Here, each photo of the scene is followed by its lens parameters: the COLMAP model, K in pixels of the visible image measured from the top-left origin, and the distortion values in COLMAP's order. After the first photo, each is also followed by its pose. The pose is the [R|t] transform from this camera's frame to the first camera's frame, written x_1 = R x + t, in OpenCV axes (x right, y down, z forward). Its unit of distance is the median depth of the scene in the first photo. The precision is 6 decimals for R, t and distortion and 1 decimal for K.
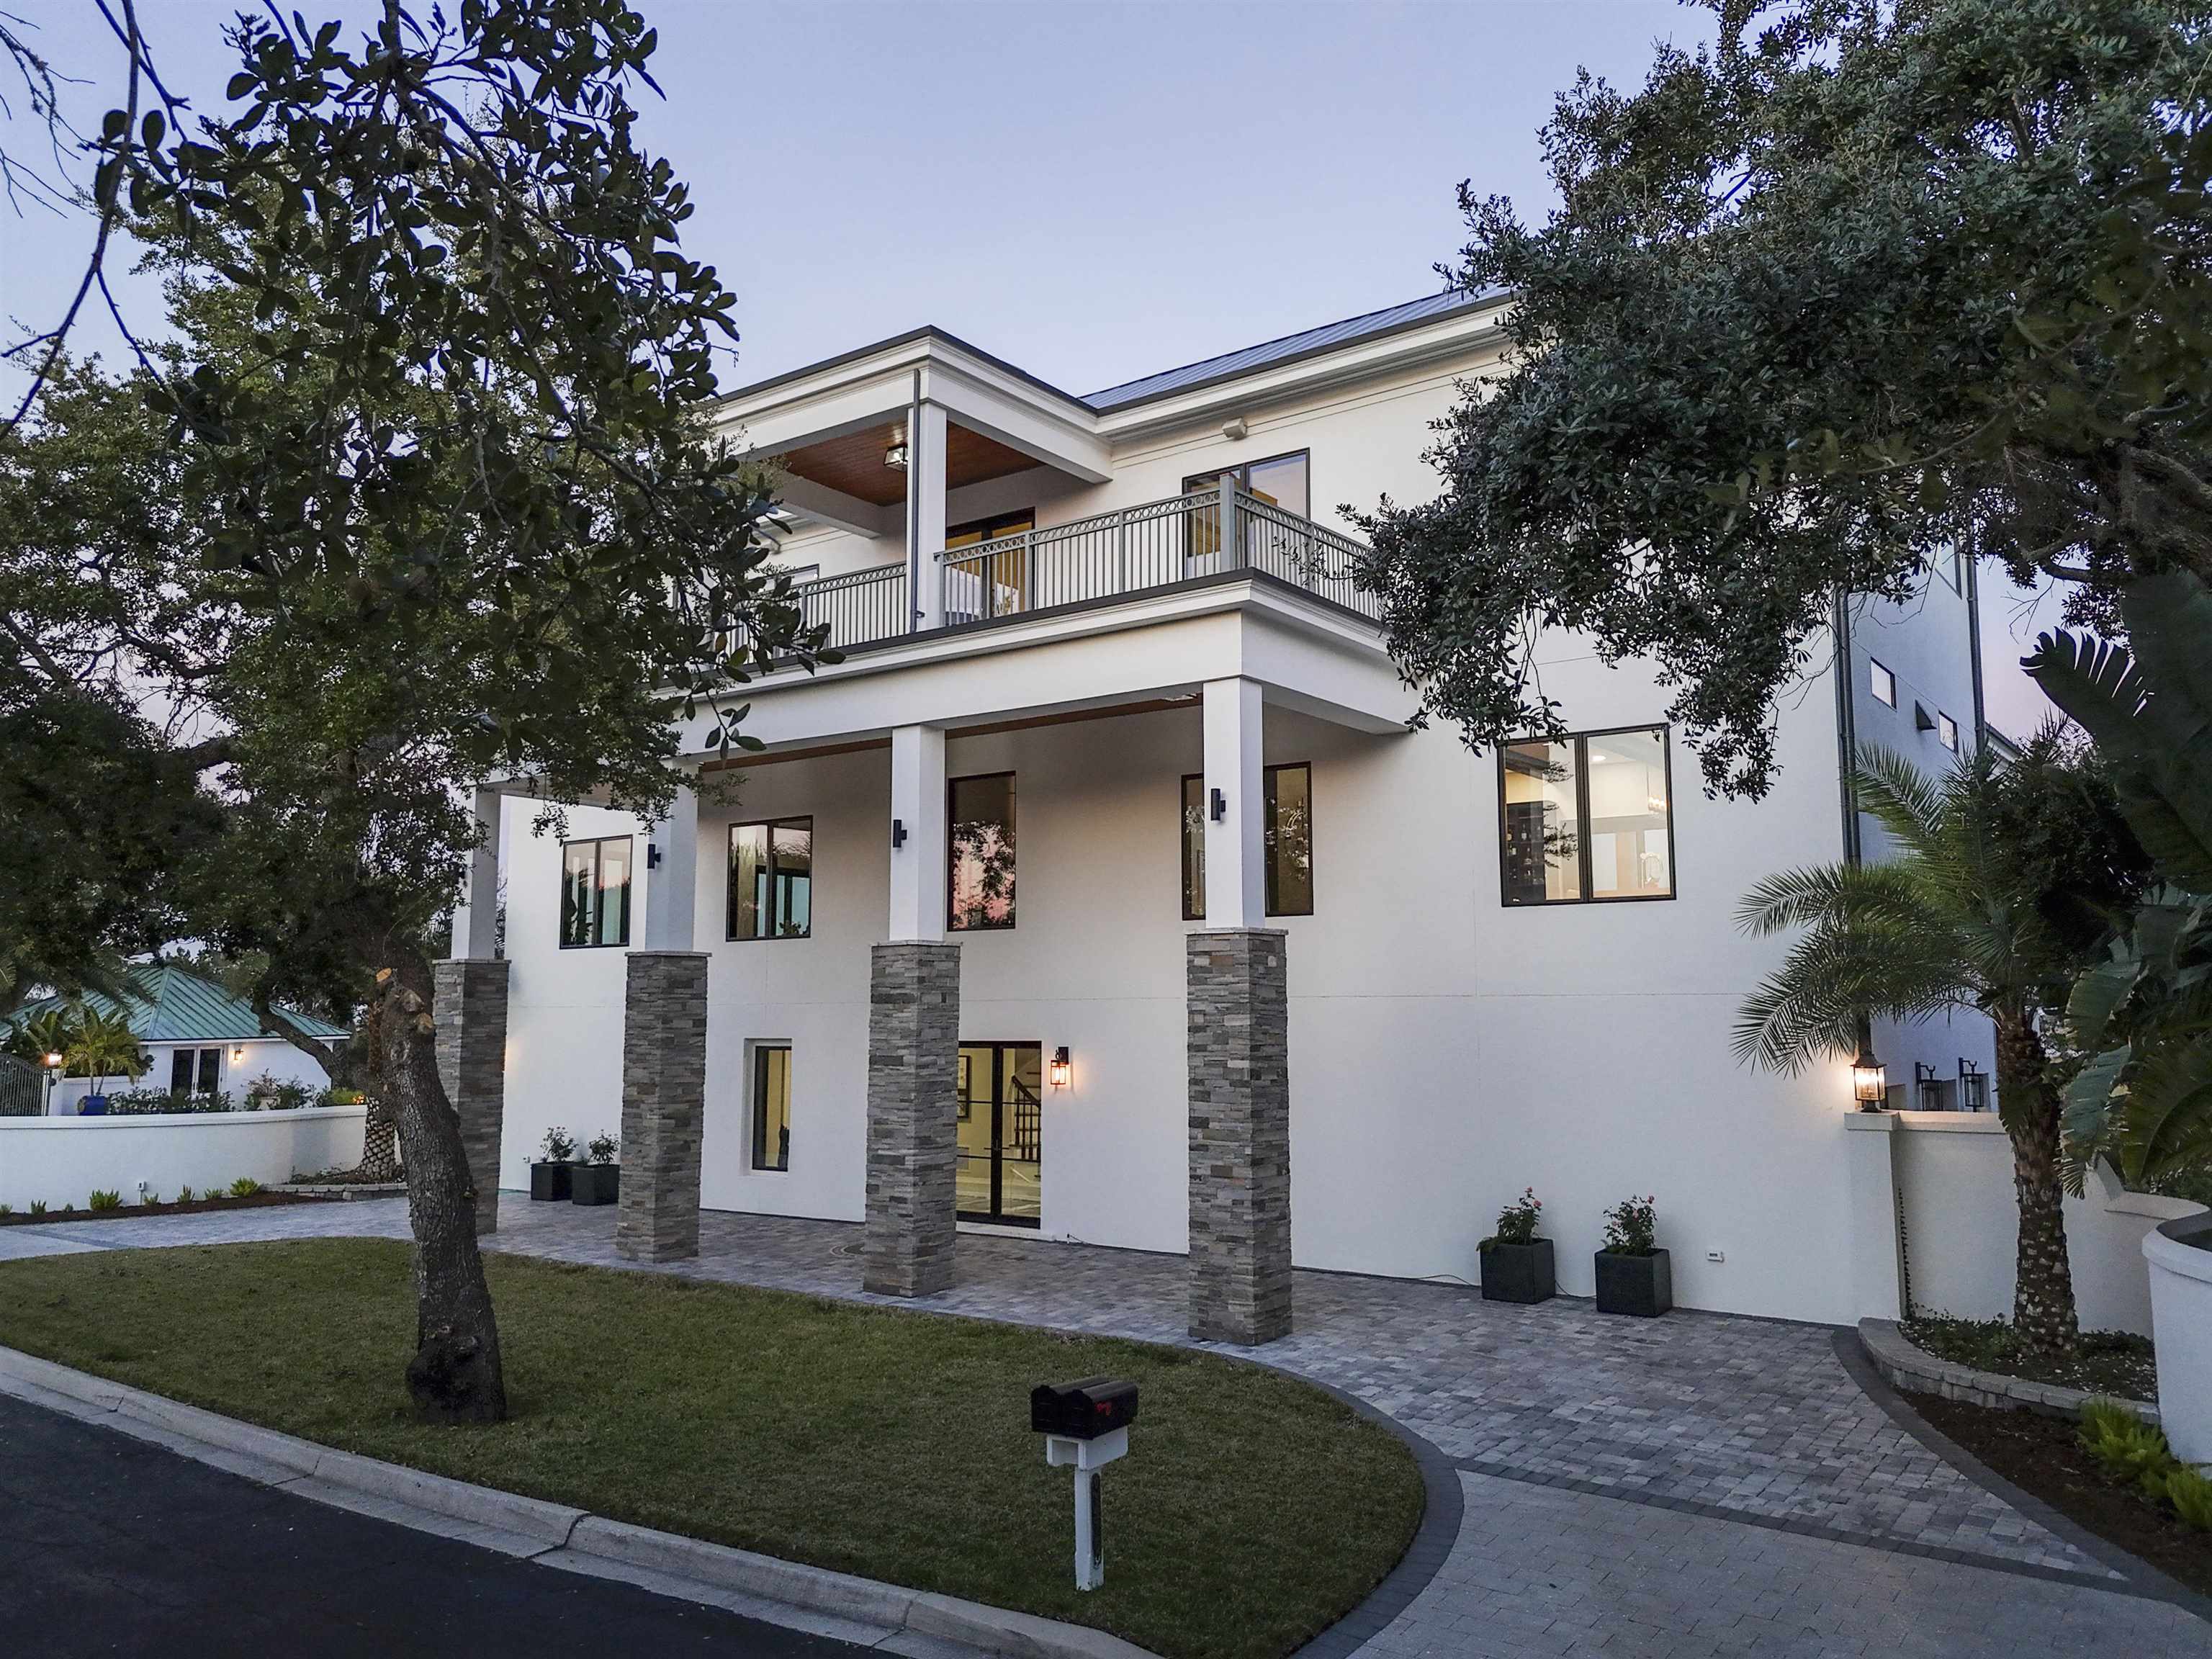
lens RADIAL K [[1602.0, 0, 1107.8], [0, 1602.0, 826.6], [0, 0, 1]] dist [0.049865, -0.046455]
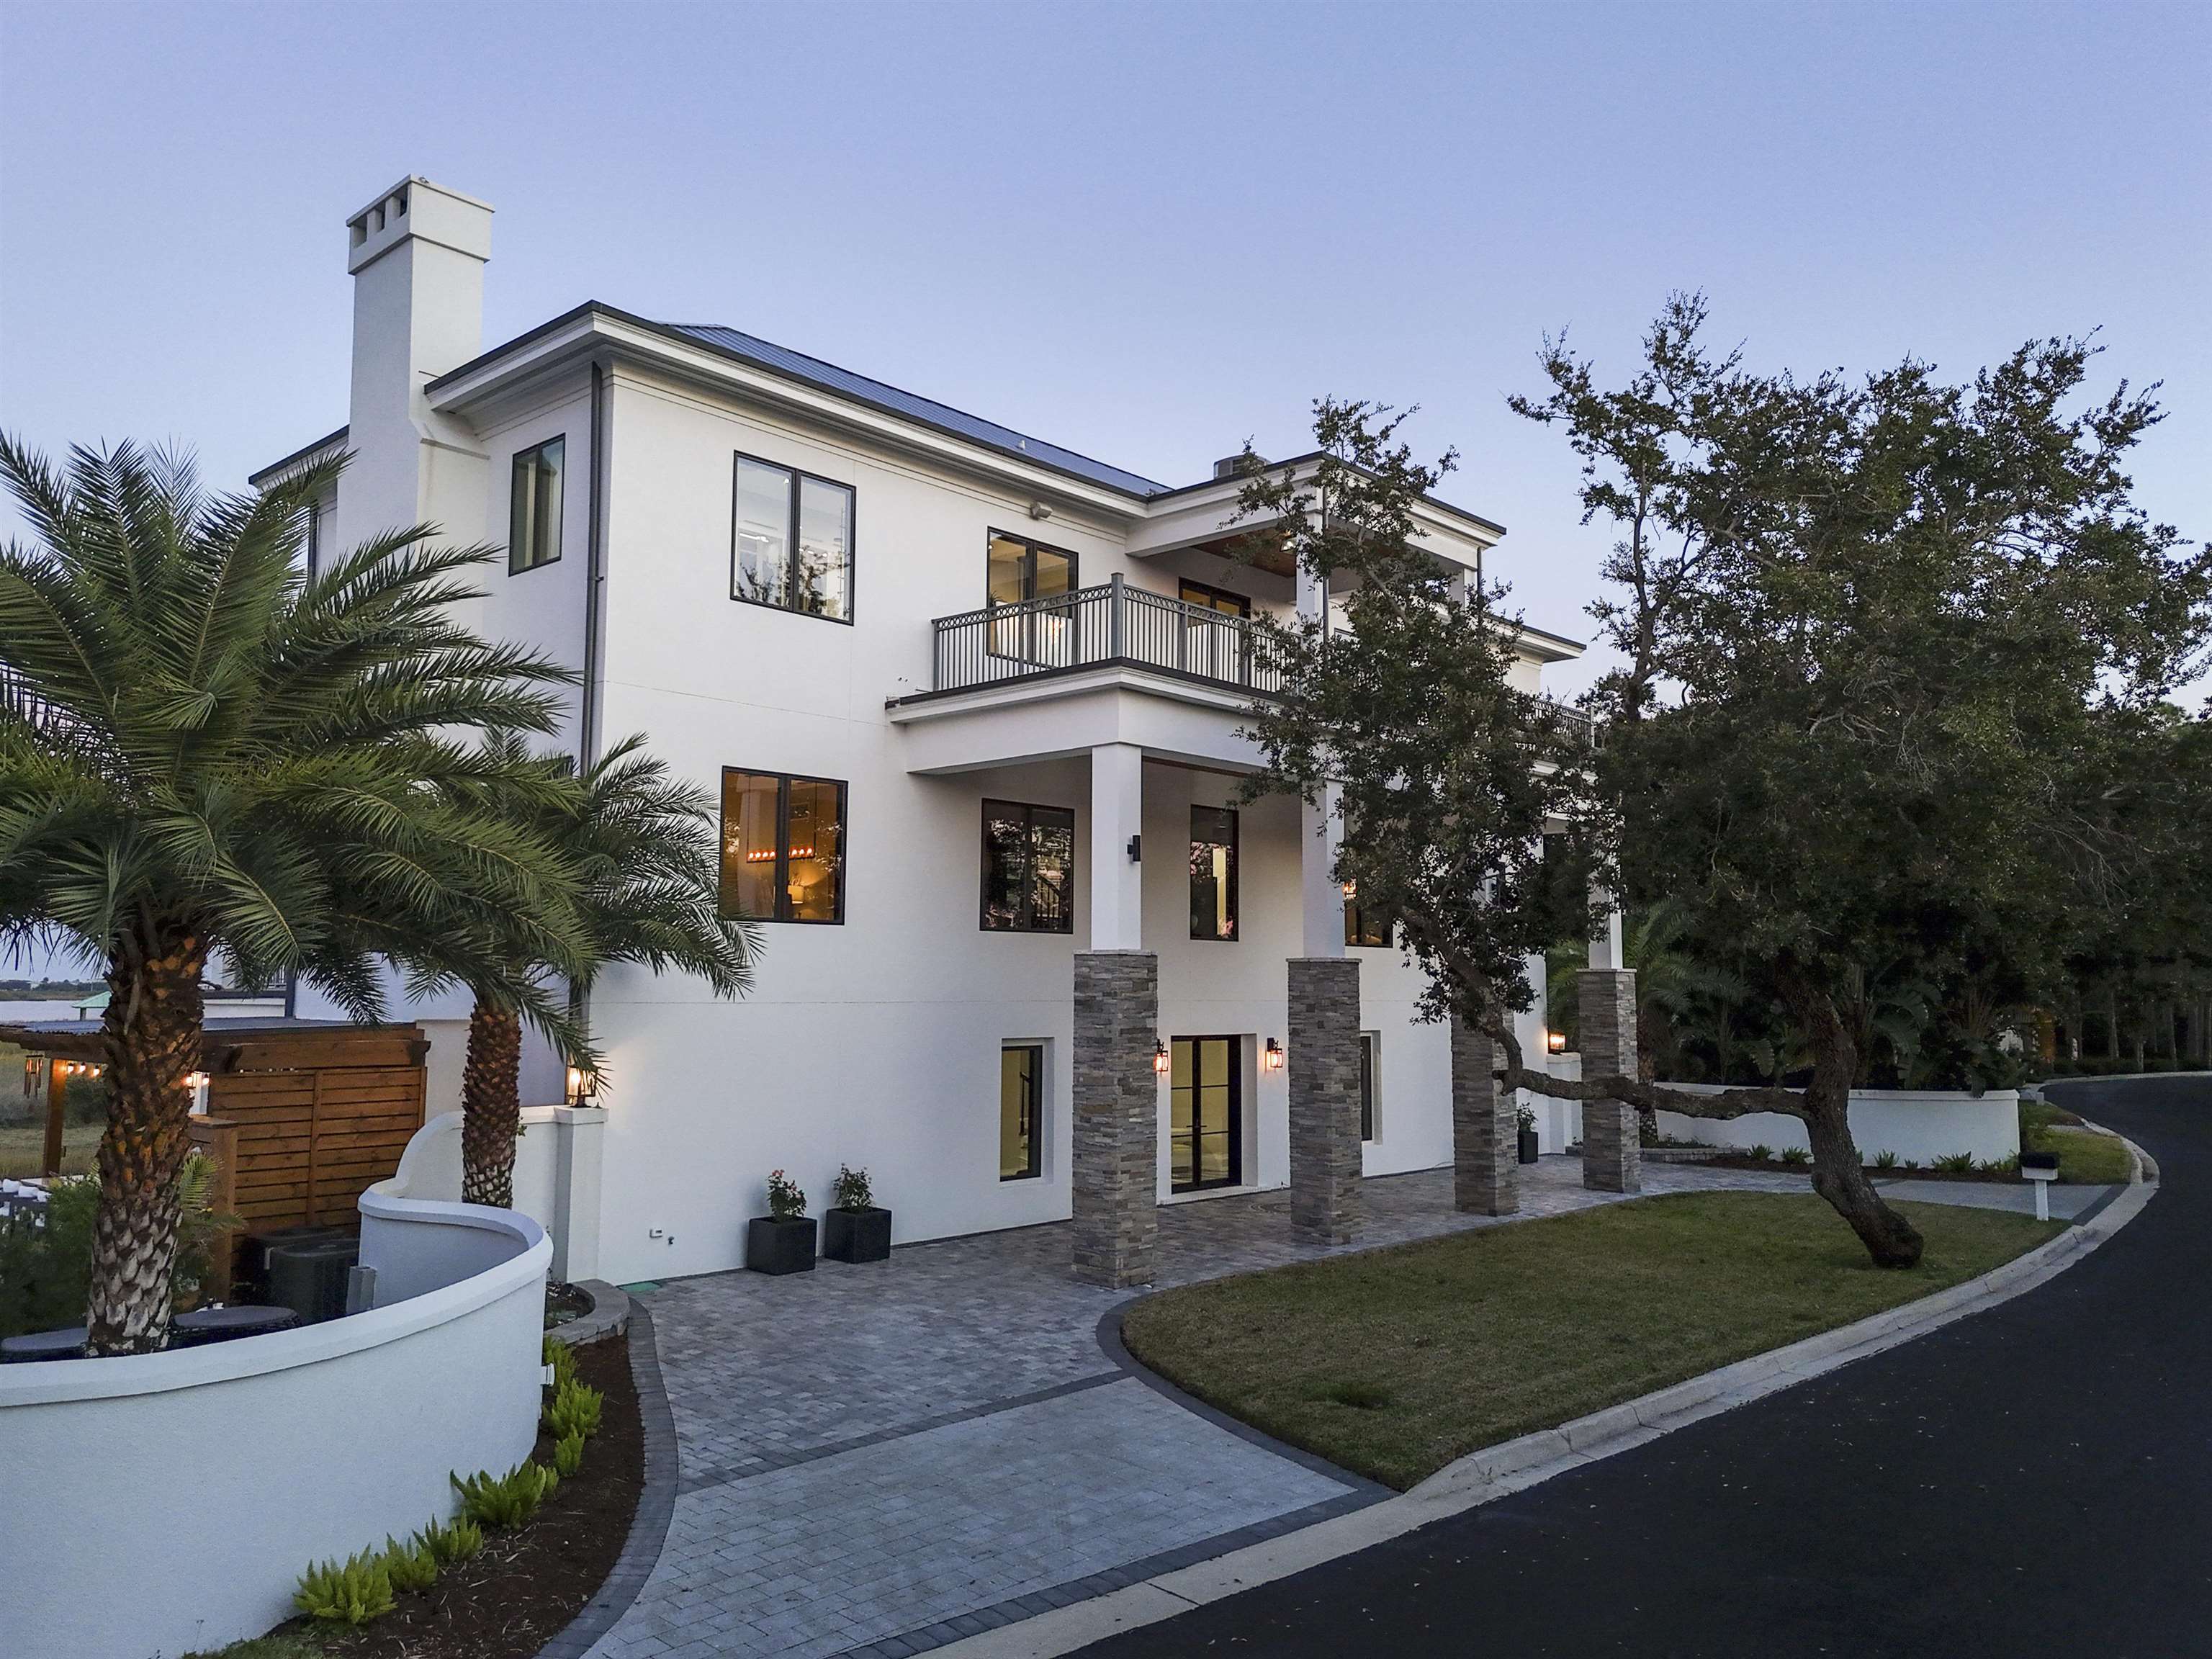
lens RADIAL K [[1602.0, 0, 1105.6], [0, 1602.0, 835.5], [0, 0, 1]] dist [0.049865, -0.046455]
pose [[0.169769, 0.110641, 0.979253, -1.145240], [-0.114057, 0.989206, -0.091992, 0.094673], [-0.978861, -0.096073, 0.180555, 0.813978]]
